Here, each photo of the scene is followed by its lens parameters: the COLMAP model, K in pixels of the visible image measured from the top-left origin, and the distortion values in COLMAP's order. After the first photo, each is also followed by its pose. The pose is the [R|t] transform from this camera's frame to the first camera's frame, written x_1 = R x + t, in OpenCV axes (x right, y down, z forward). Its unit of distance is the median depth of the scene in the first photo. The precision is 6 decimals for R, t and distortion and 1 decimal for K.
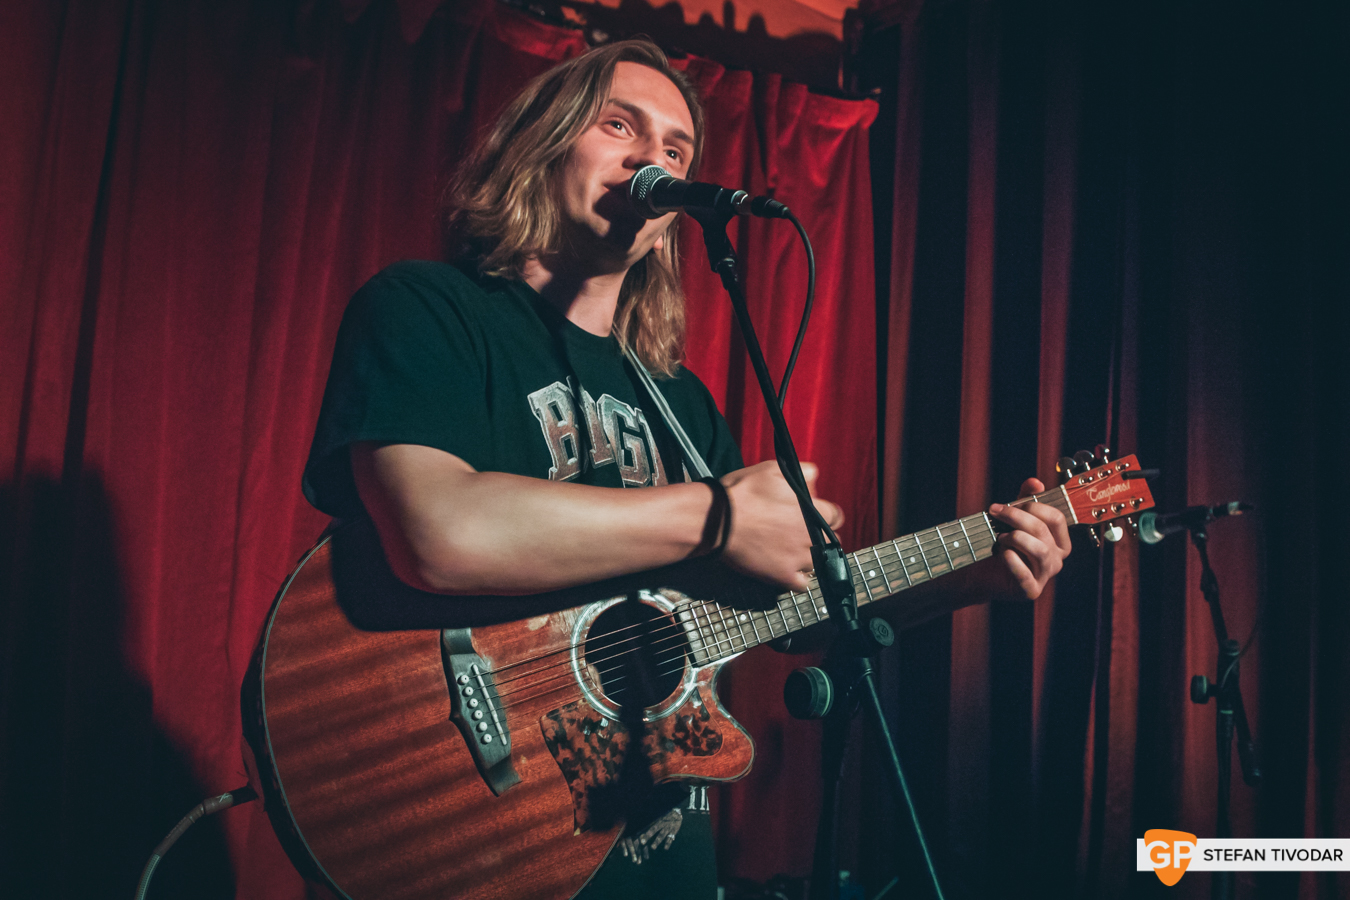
lens RADIAL K [[1459.3, 0, 674.8], [0, 1459.3, 452.5], [0, 0, 1]] dist [0.006689, 0.000000]
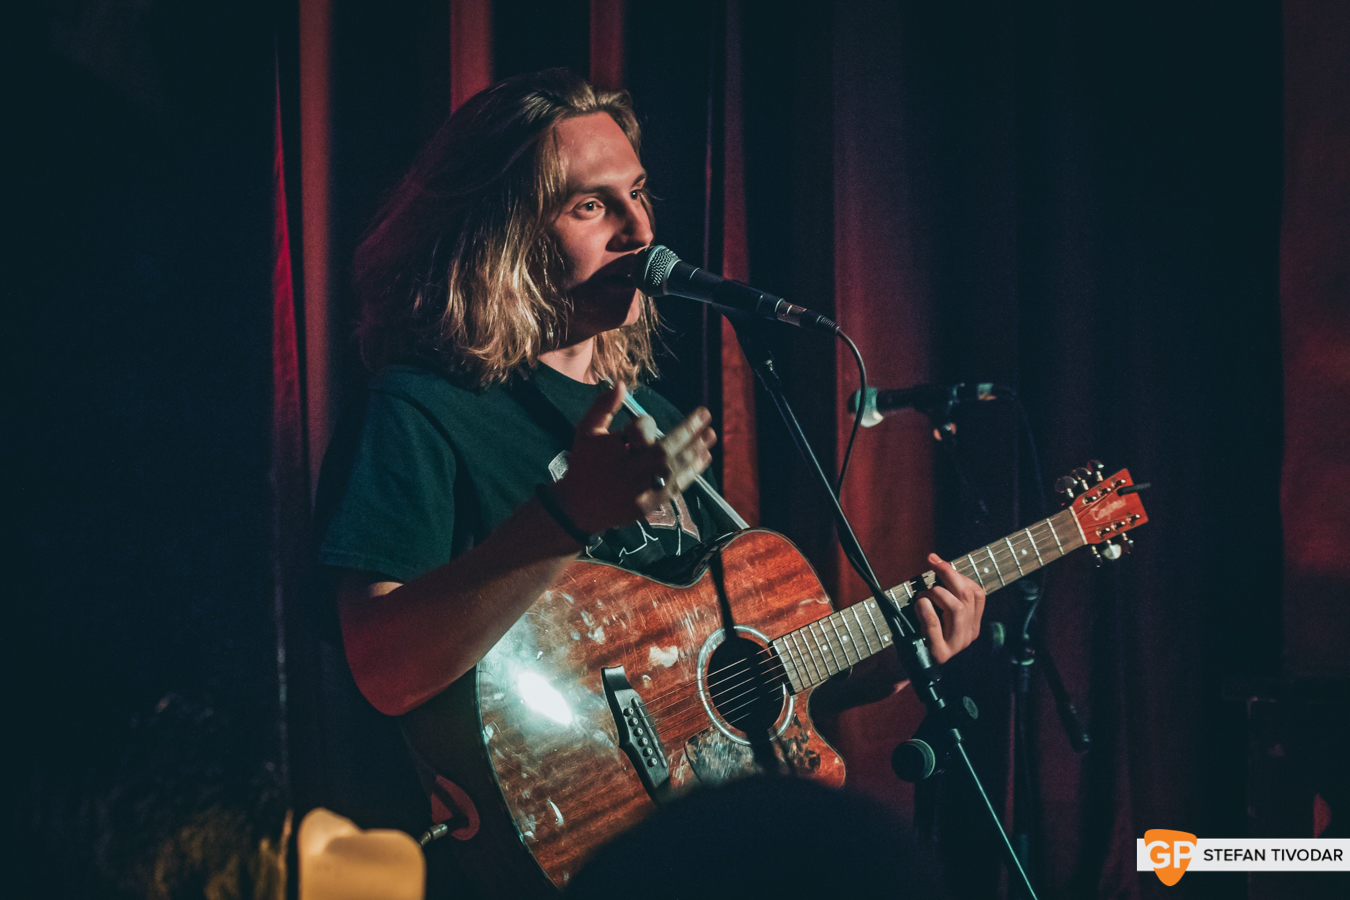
lens RADIAL K [[4383.4, 0, 674.9], [0, 4383.4, 449.3], [0, 0, 1]] dist [0.295411, 0.000000]
pose [[0.952953, -0.040546, 0.300395, -0.944983], [0.029598, 0.998724, 0.040907, -0.155897], [-0.301671, -0.030092, 0.952937, -1.887888]]
